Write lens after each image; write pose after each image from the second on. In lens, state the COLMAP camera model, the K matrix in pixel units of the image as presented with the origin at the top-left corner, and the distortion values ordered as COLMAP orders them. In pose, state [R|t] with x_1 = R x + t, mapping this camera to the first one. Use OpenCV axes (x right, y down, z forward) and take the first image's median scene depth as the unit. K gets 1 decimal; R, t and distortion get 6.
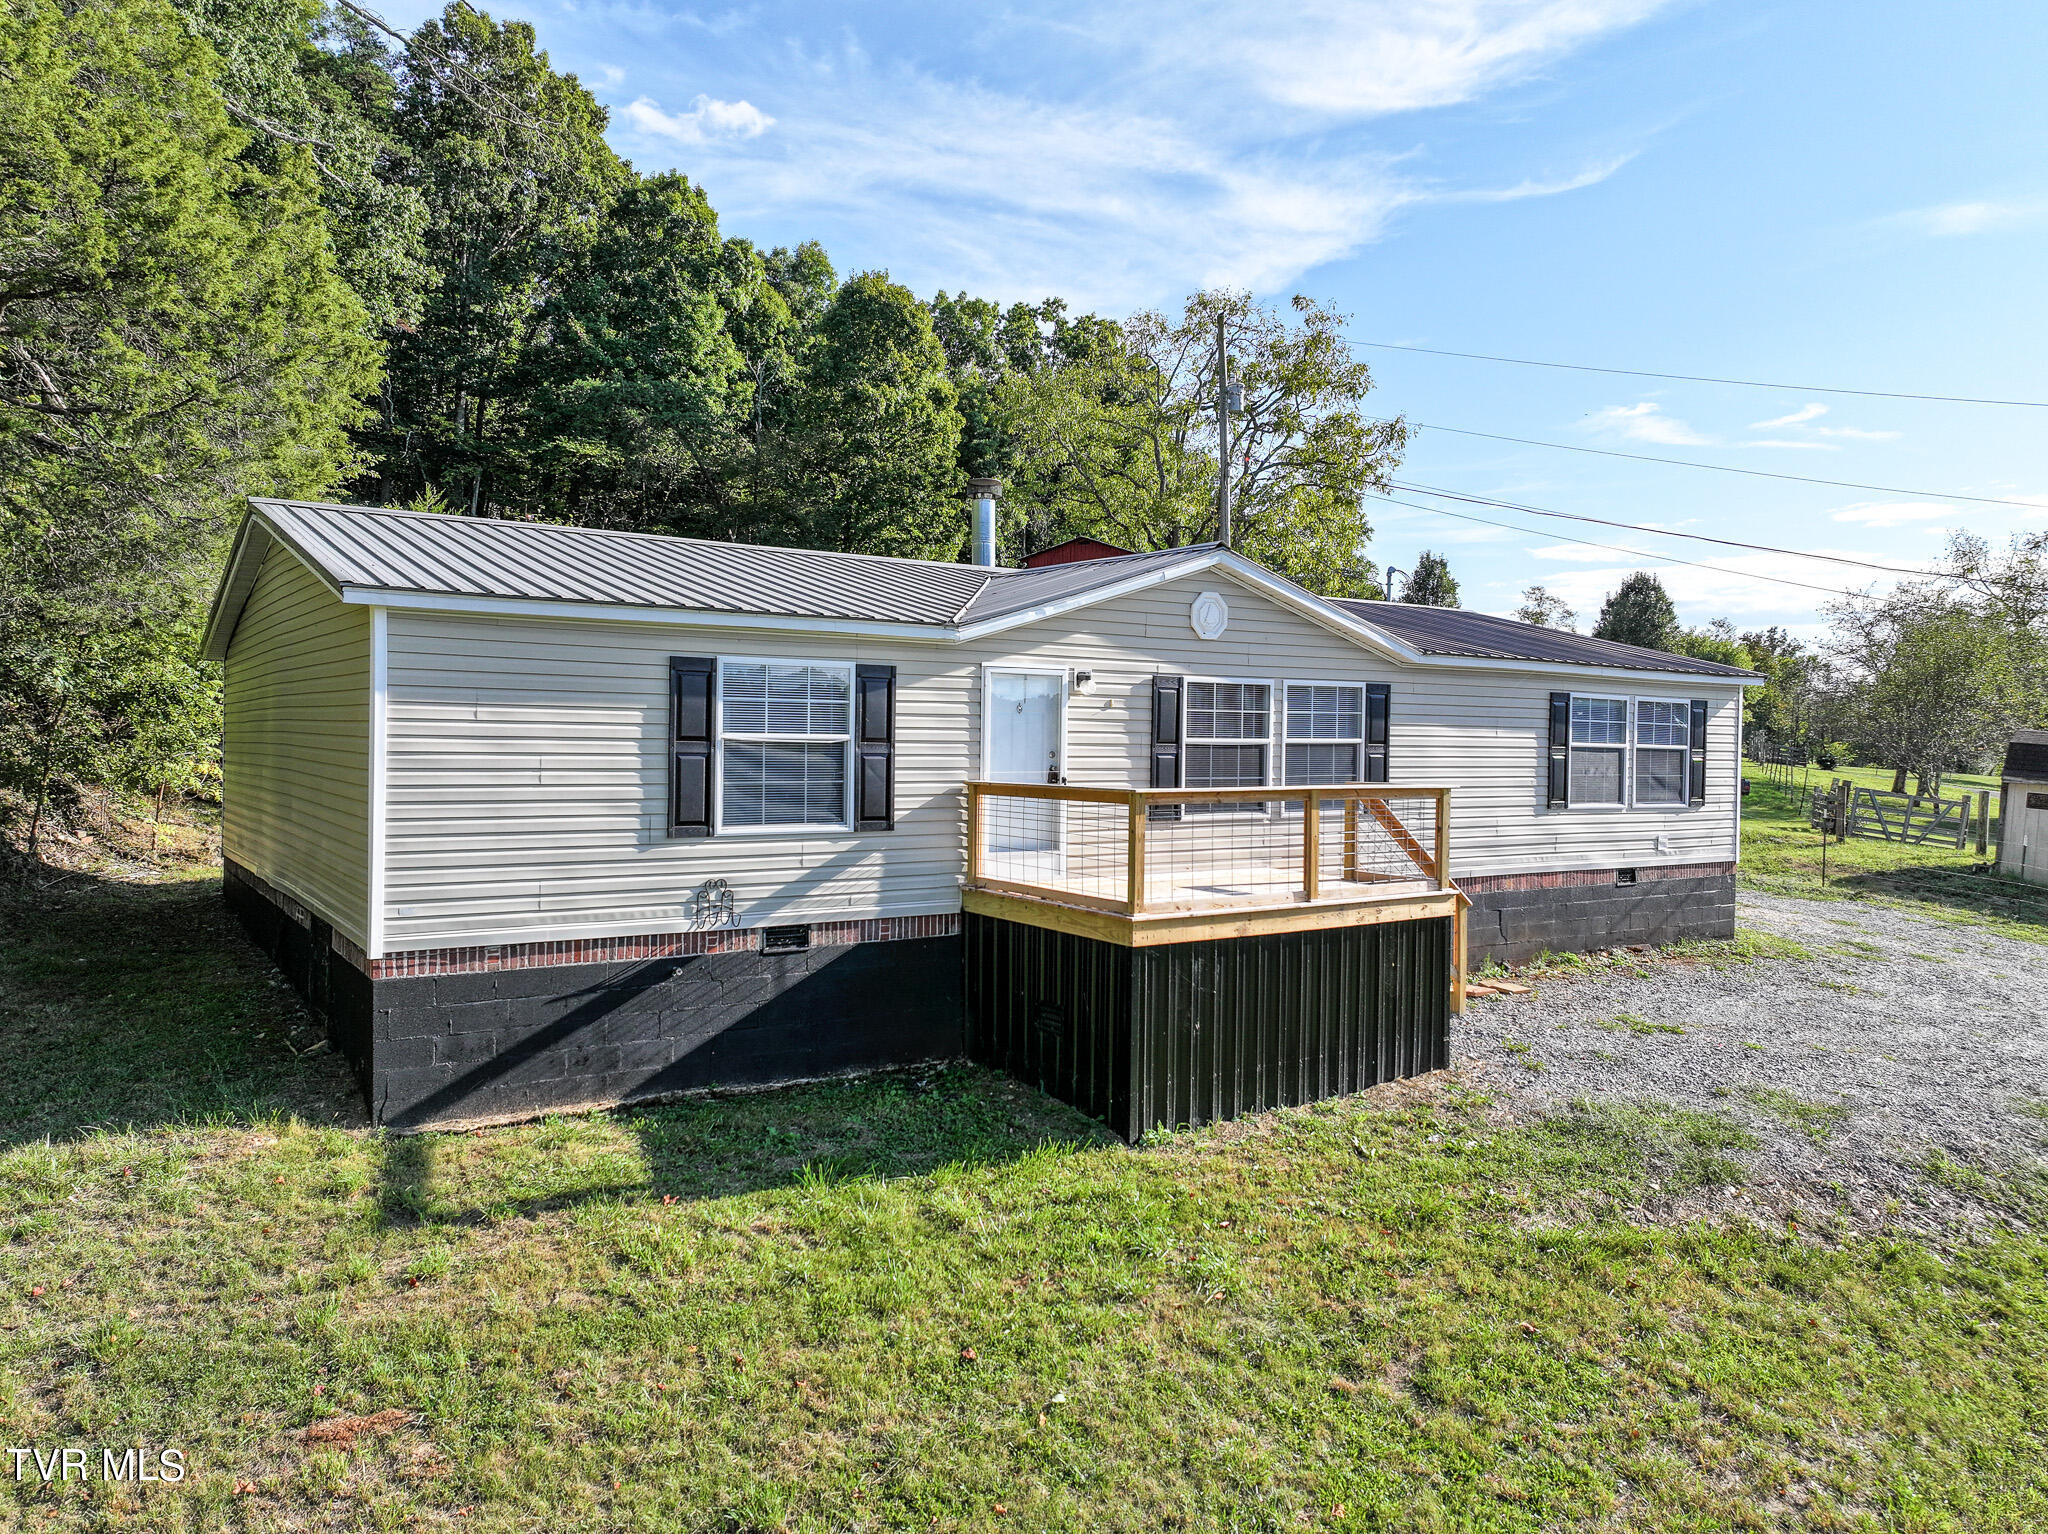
lens RADIAL K [[1439.4, 0, 1028.0], [0, 1439.4, 763.4], [0, 0, 1]] dist [-0.001621, 0.015827]
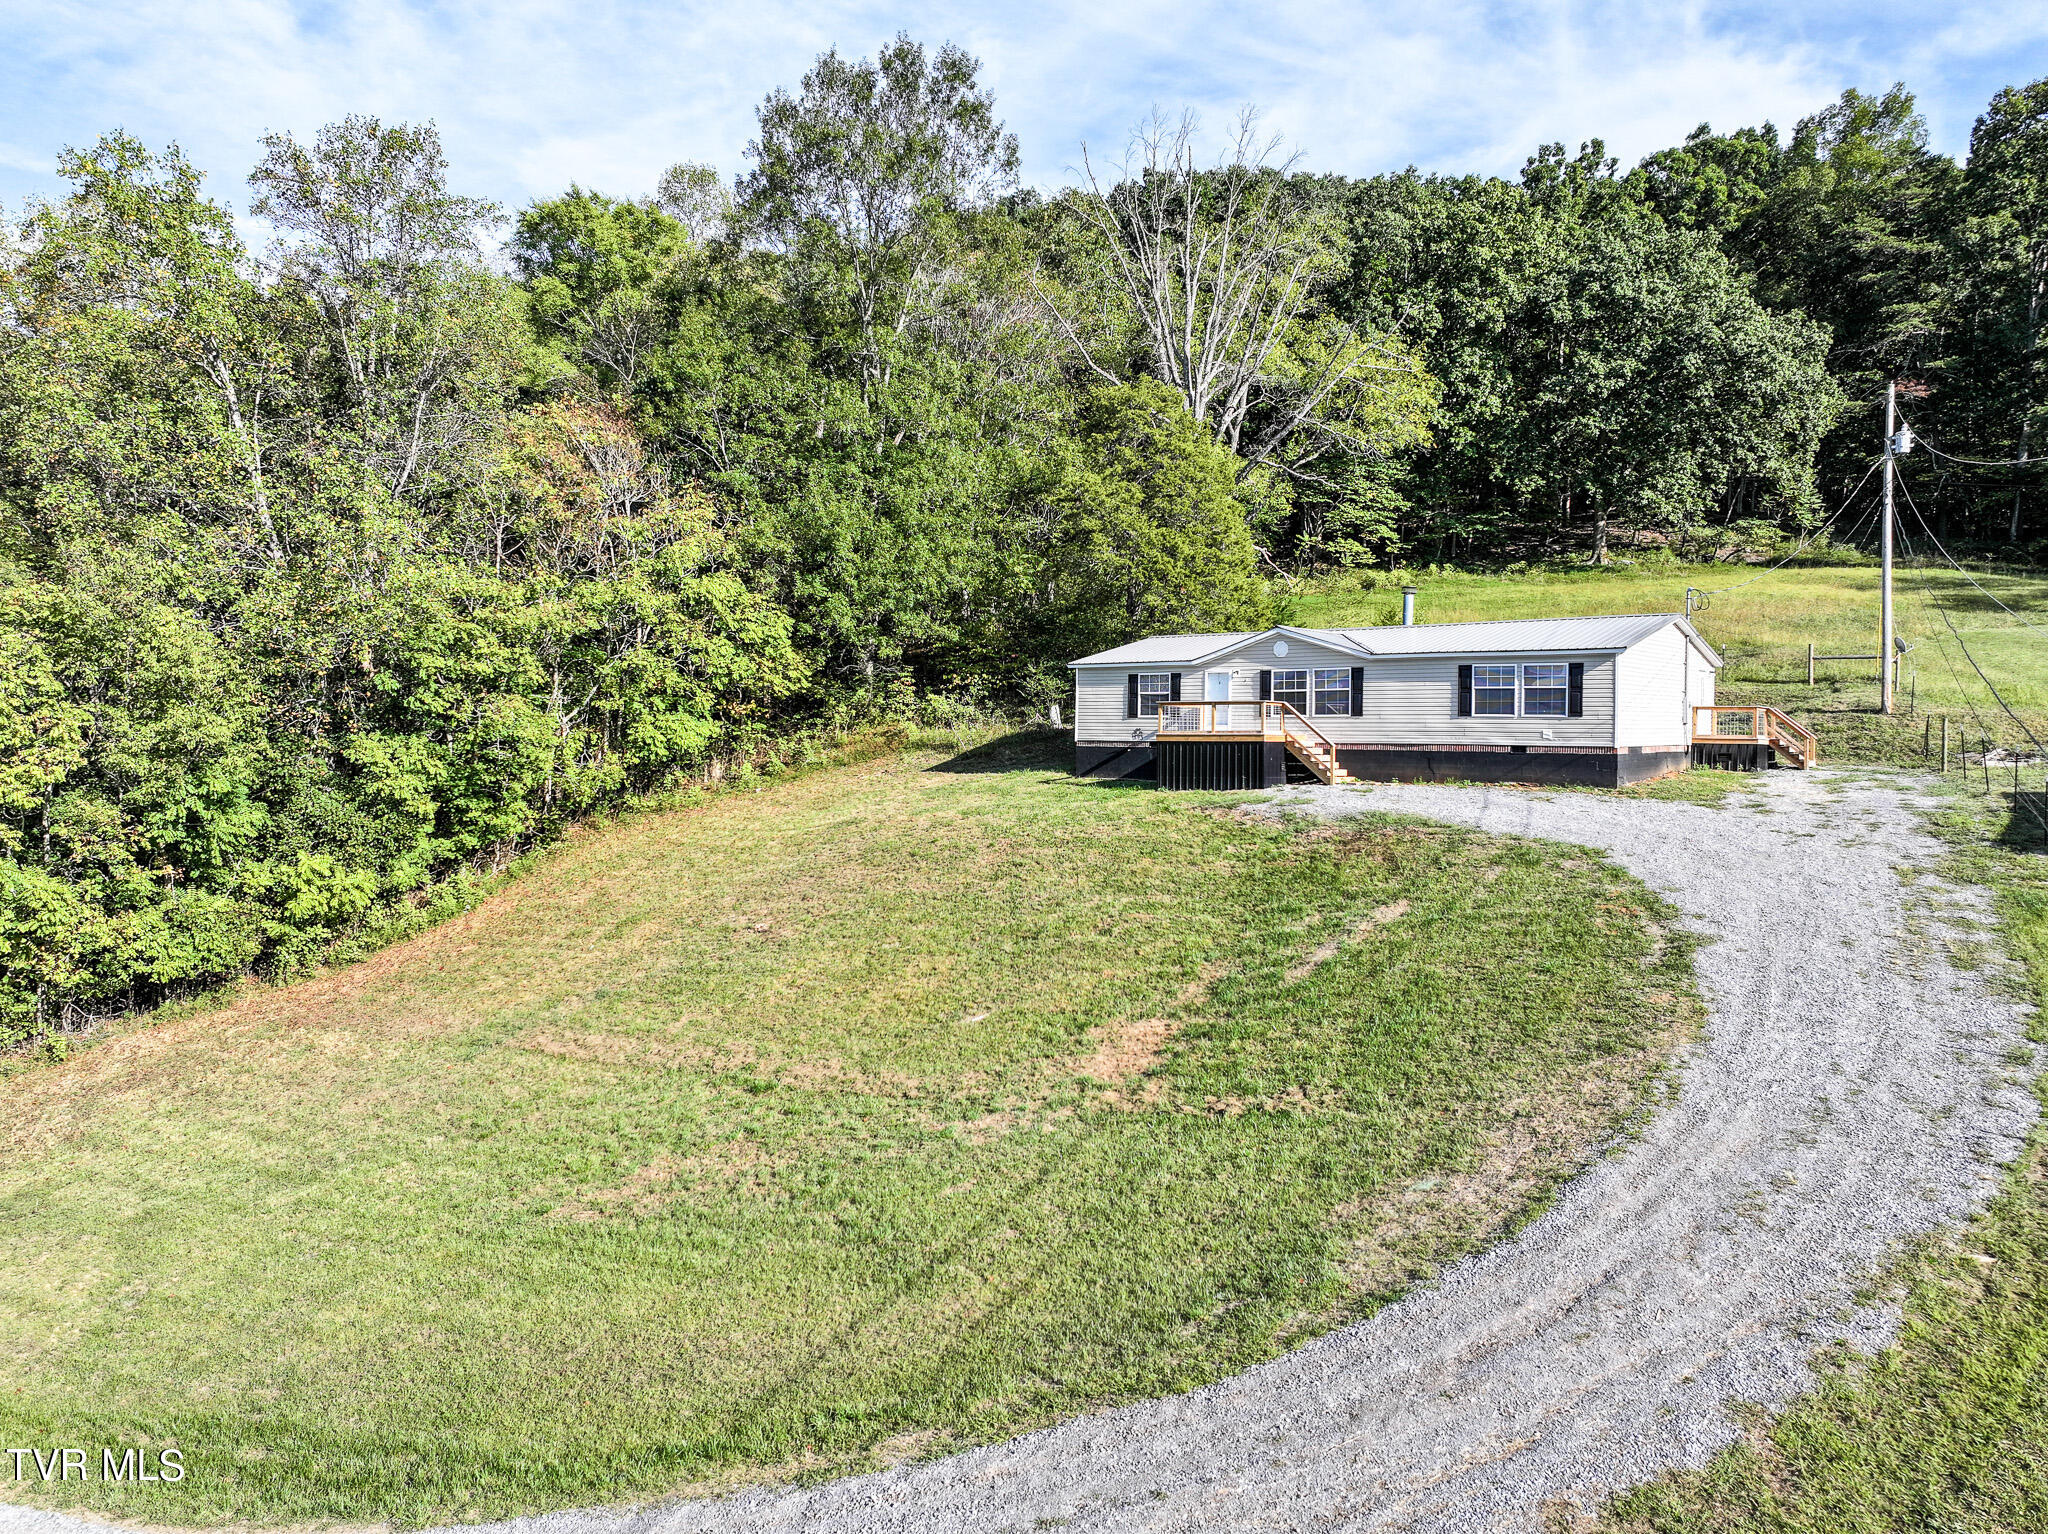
lens RADIAL K [[1430.7, 0, 1024.0], [0, 1430.7, 767.0], [0, 0, 1]] dist [-0.004482, 0.024497]
pose [[0.289101, 0.009708, -0.957249, 2.534165], [-0.022556, 0.999740, 0.003327, 0.130567], [0.957033, 0.020630, 0.289245, -0.338335]]
